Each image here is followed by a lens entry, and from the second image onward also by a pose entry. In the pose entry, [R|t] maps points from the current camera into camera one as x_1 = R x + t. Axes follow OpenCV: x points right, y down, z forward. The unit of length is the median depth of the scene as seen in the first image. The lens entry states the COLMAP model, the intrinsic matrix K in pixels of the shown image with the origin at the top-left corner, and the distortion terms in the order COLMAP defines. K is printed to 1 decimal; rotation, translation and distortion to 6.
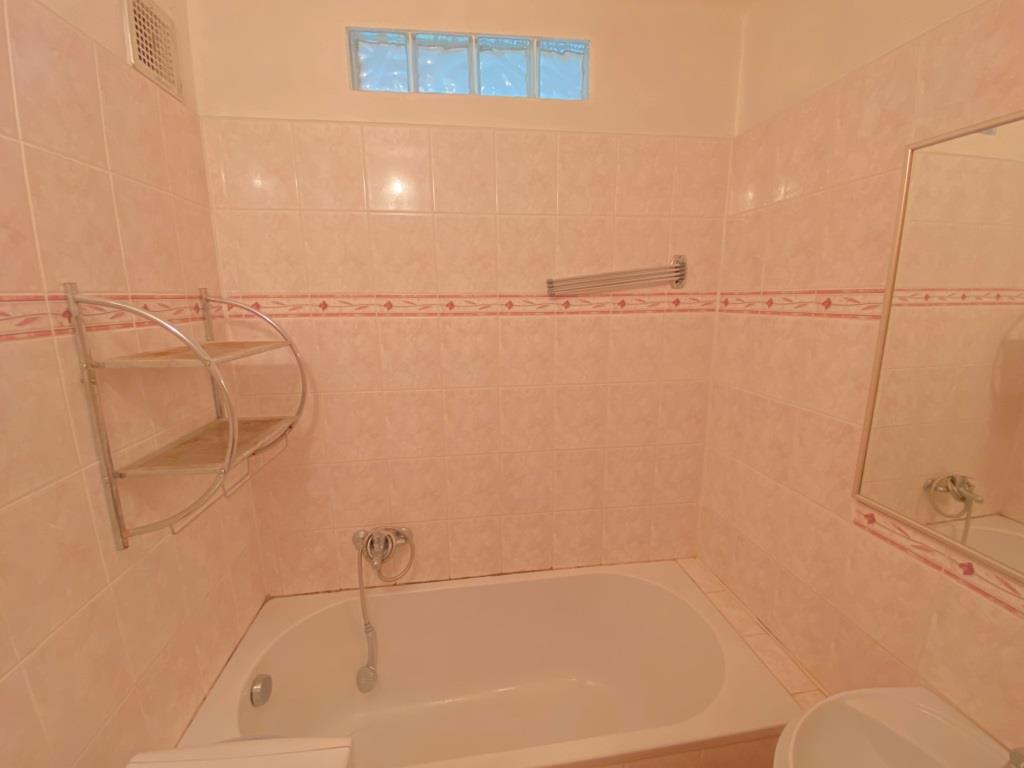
lens RADIAL K [[412.6, 0, 512.0], [0, 412.6, 384.0], [0, 0, 1]] dist [0.033029, -0.027761]
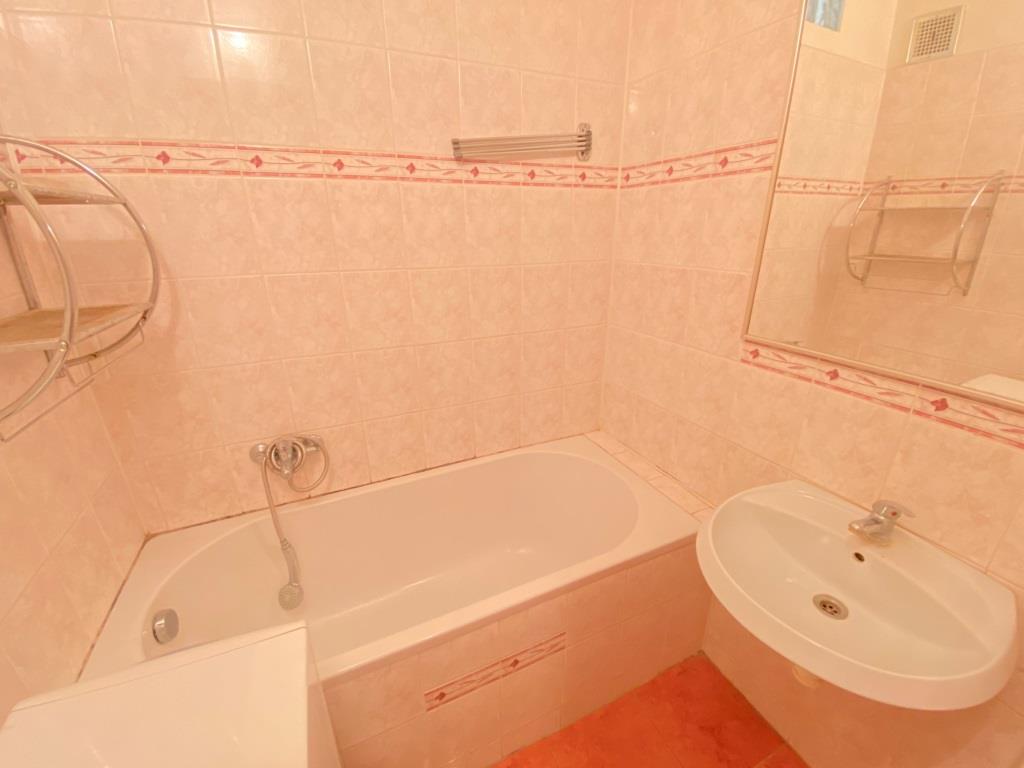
lens RADIAL K [[412.7, 0, 509.7], [0, 412.7, 382.3], [0, 0, 1]] dist [0.013834, -0.016067]
pose [[0.959046, -0.098856, 0.265440, -0.083410], [0.057520, 0.985566, 0.159222, 0.125423], [-0.277349, -0.137433, 0.950889, 0.050907]]
